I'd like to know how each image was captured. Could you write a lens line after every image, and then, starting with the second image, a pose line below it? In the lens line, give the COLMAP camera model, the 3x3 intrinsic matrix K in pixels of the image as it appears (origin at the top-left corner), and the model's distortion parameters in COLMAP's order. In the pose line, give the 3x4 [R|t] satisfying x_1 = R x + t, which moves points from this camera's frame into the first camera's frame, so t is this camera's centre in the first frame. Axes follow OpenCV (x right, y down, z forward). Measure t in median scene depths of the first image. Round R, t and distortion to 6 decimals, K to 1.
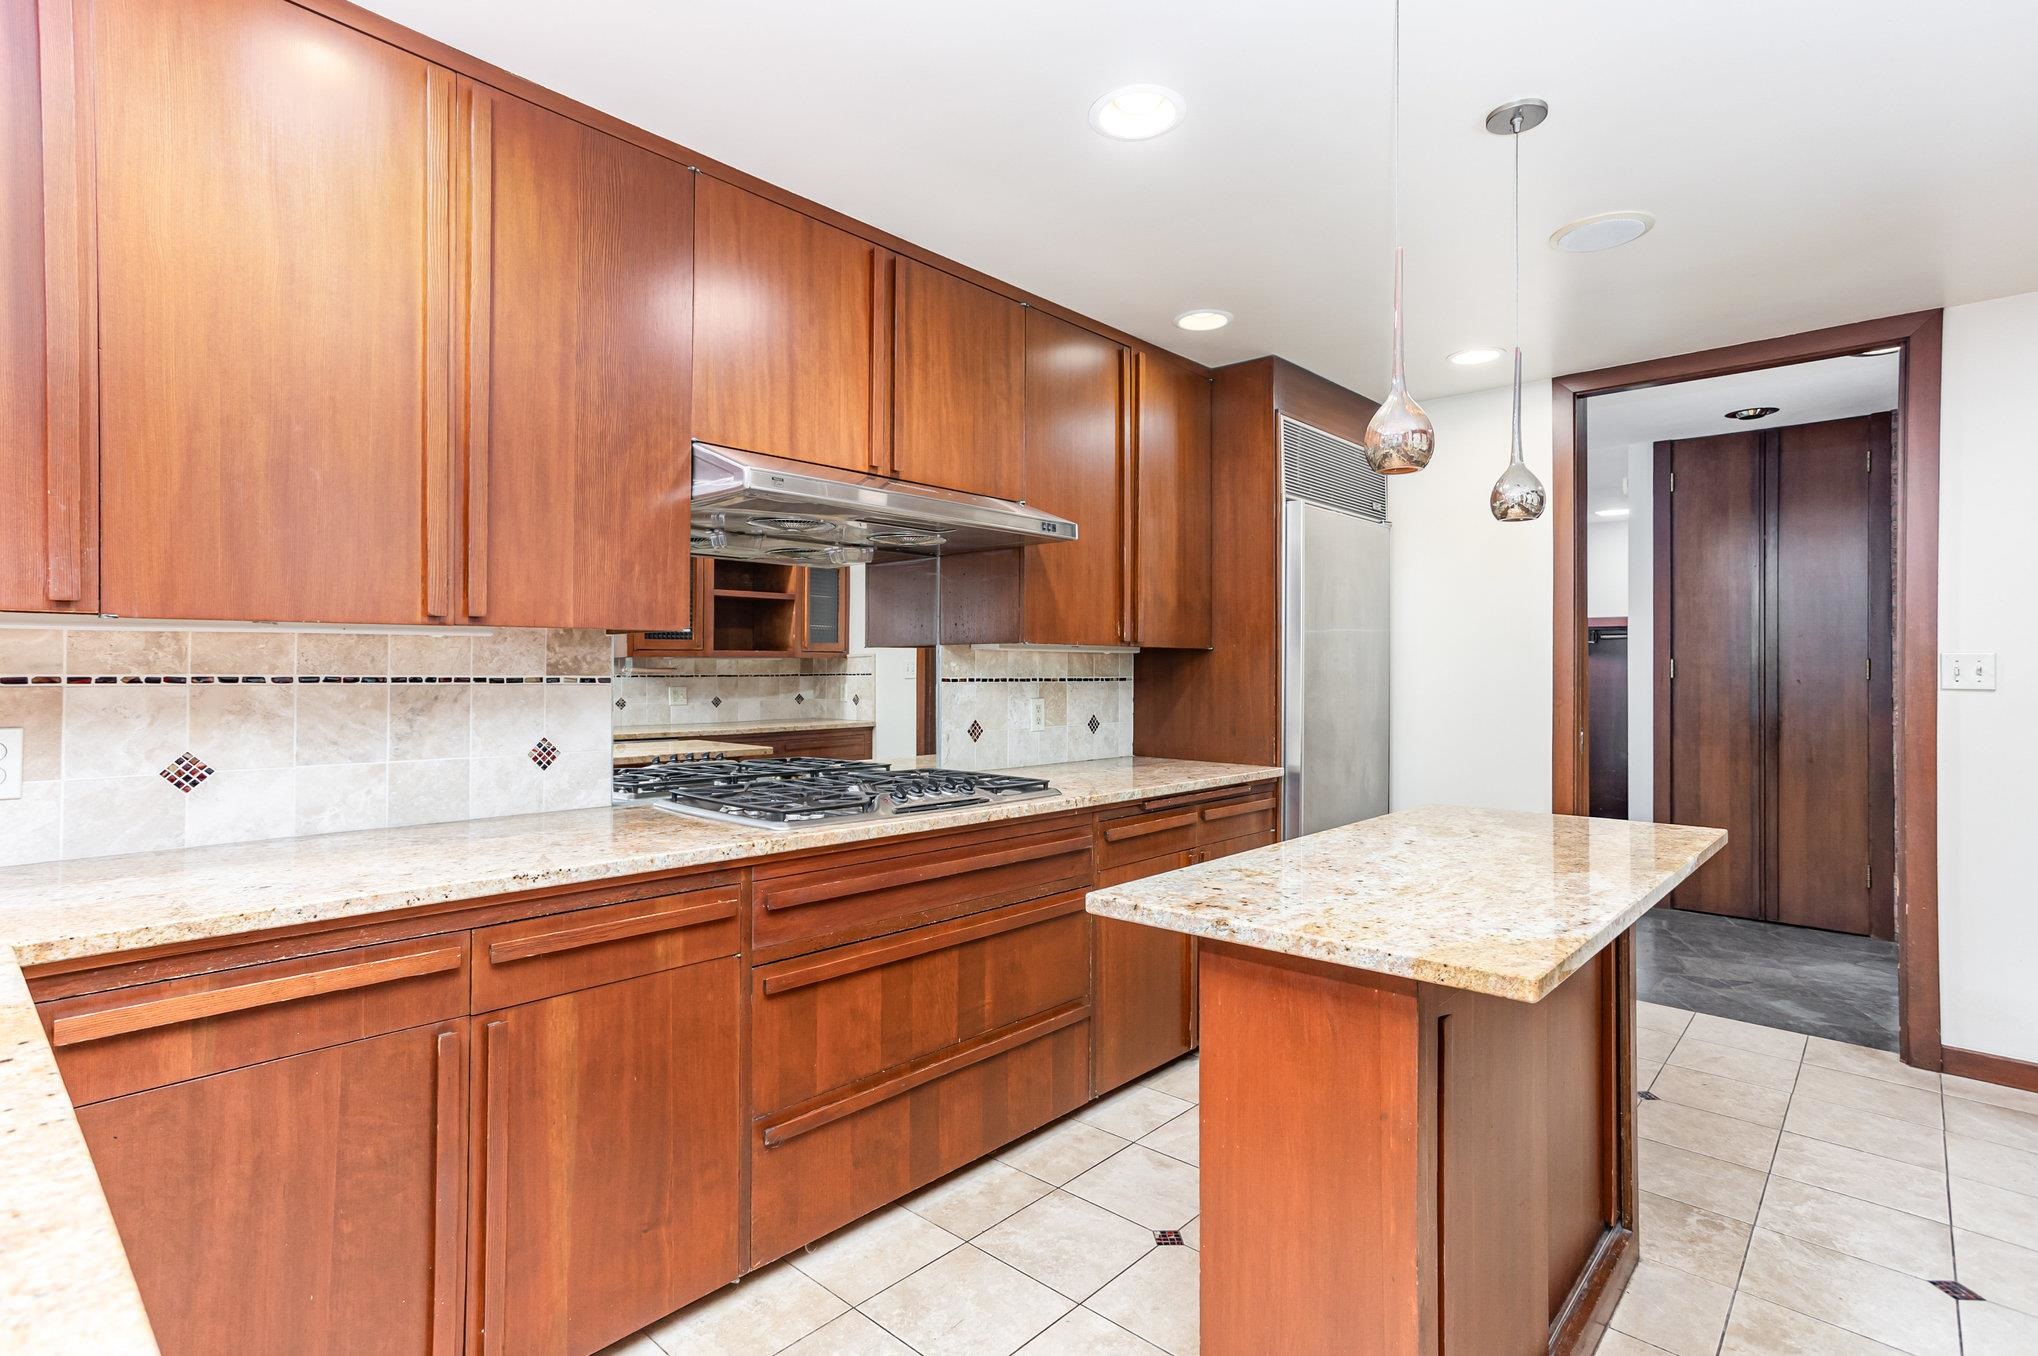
lens RADIAL K [[995.2, 0, 1019.9], [0, 995.2, 670.3], [0, 0, 1]] dist [0.016881, 0.003583]
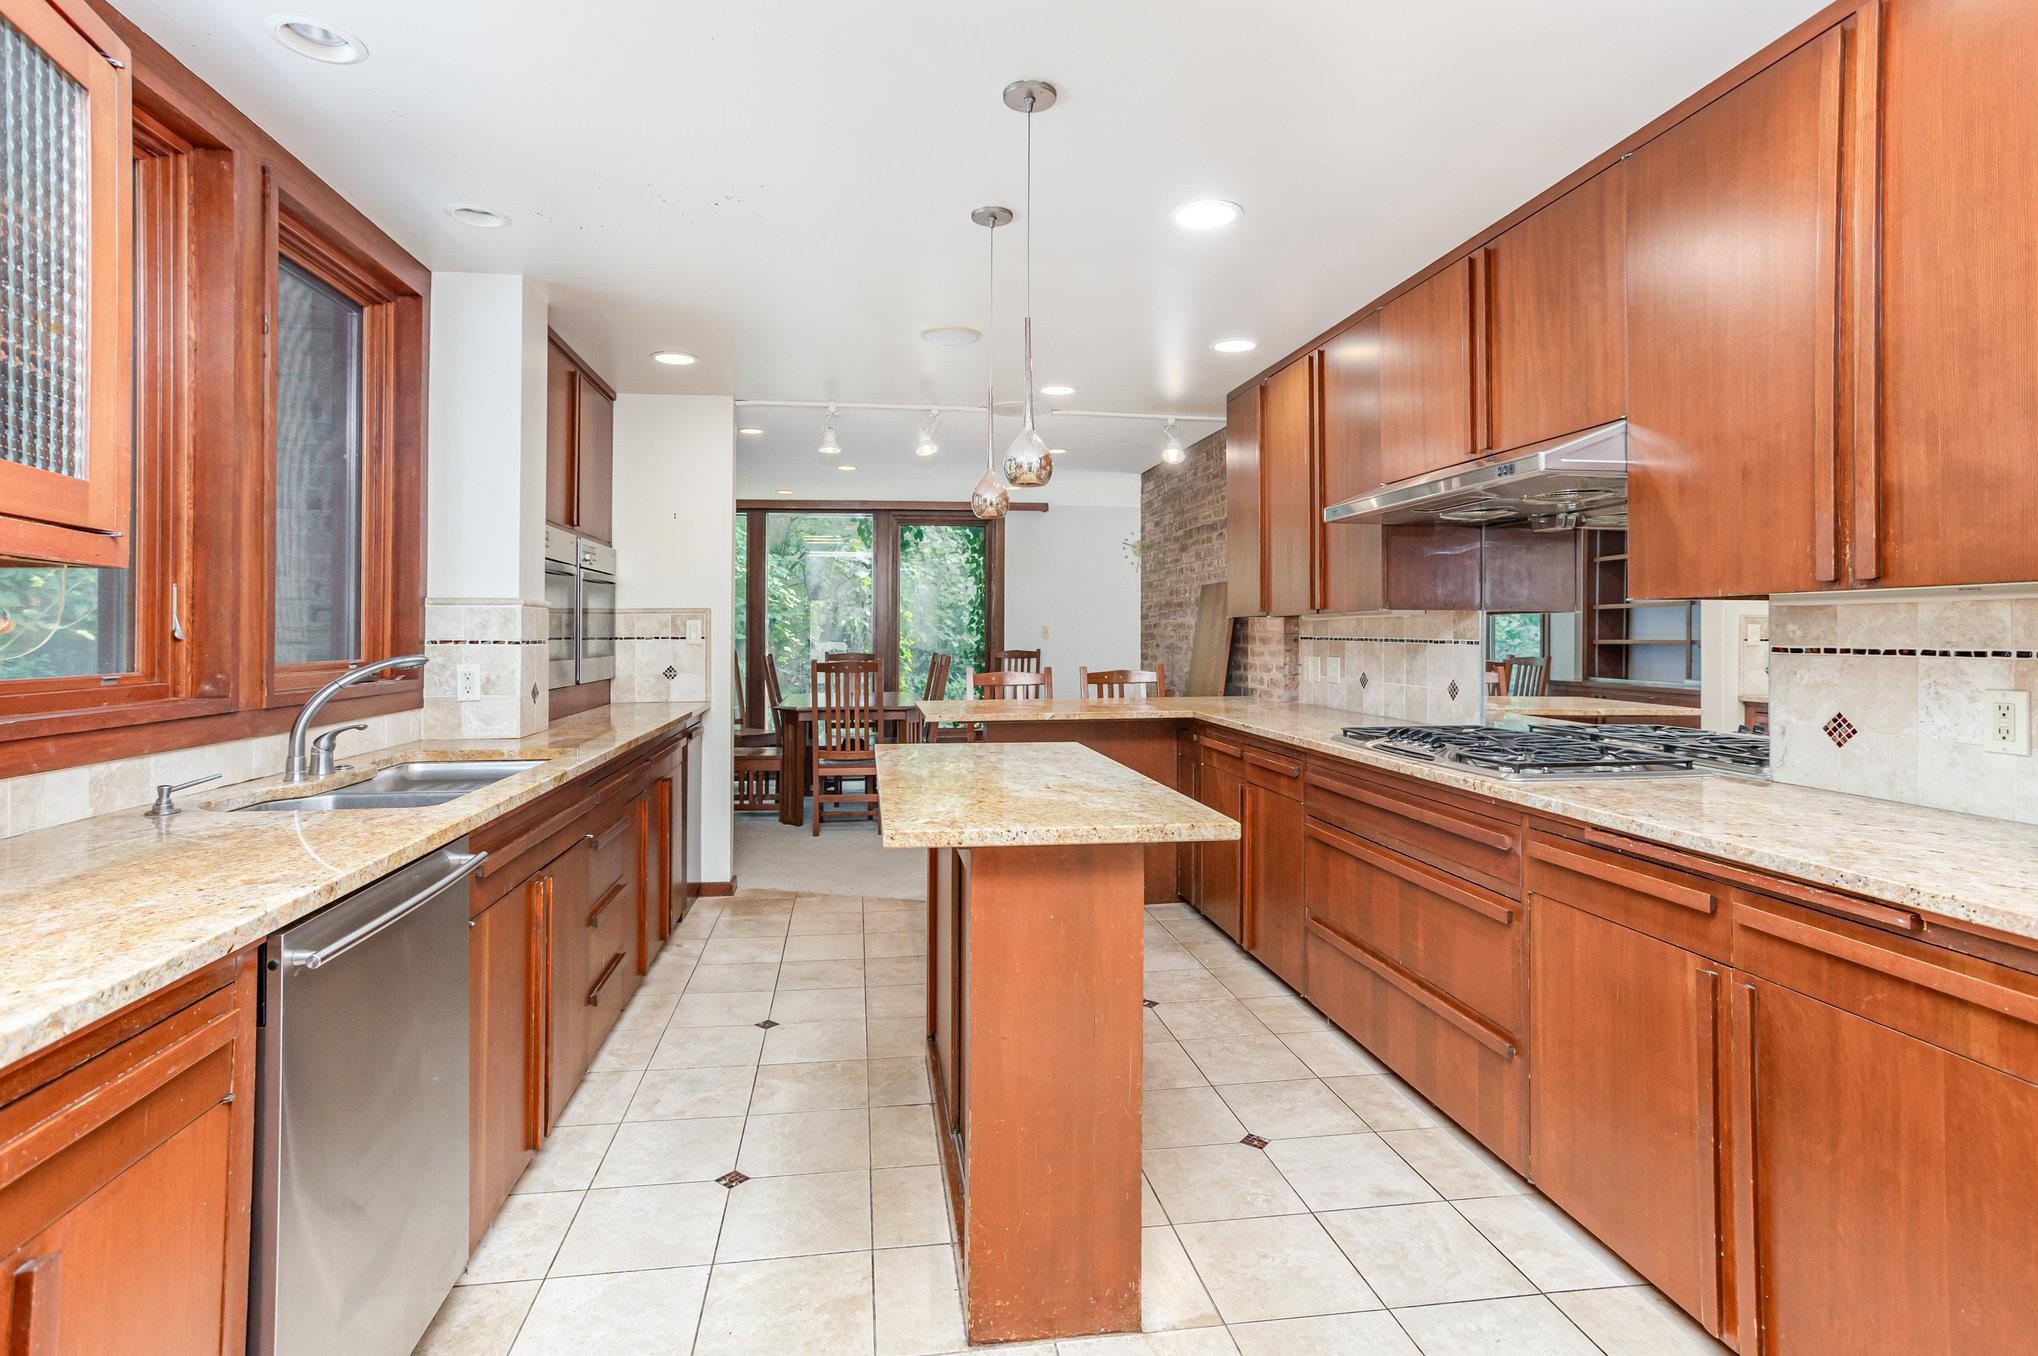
lens RADIAL K [[995.2, 0, 1017.1], [0, 995.2, 656.7], [0, 0, 1]] dist [0.016881, 0.003583]
pose [[-0.626469, -0.002087, -0.779444, 0.959215], [-0.015007, 0.999843, 0.009384, 0.017723], [0.779302, 0.017576, -0.626402, 1.198124]]
